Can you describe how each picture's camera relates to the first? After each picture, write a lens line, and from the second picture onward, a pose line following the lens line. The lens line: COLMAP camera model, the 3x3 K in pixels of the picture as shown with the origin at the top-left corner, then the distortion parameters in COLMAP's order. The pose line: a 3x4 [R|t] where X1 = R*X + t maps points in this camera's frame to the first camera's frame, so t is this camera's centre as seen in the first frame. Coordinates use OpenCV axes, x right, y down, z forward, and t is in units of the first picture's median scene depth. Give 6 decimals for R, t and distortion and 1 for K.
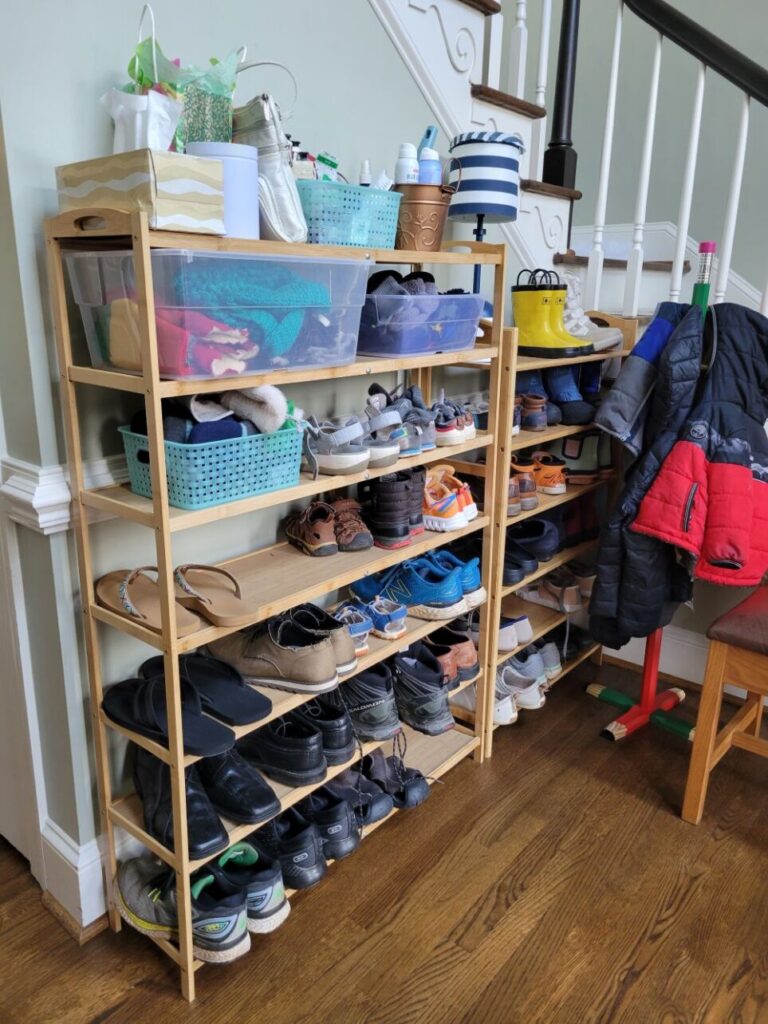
lens RADIAL K [[774.1, 0, 376.2], [0, 774.1, 504.5], [0, 0, 1]] dist [0.051352, -0.026931]
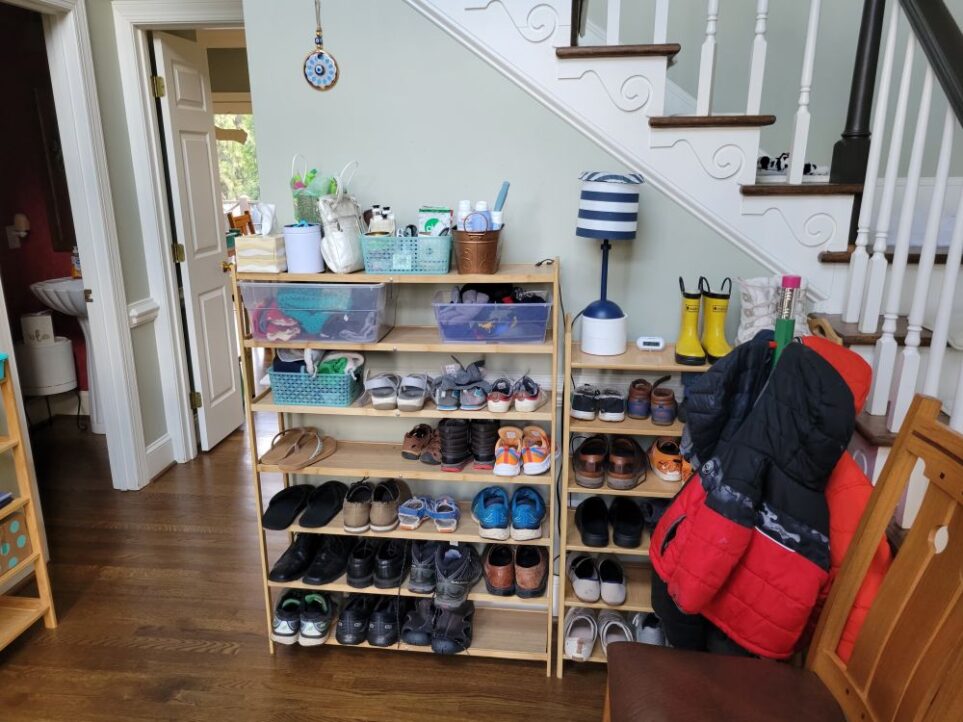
lens RADIAL K [[728.0, 0, 469.0], [0, 728.0, 375.8], [0, 0, 1]] dist [0.051352, -0.026931]
pose [[0.533296, 0.219690, -0.816904, 1.190499], [-0.214369, 0.969264, 0.120719, -0.305269], [0.818316, 0.110740, 0.563999, 0.275823]]
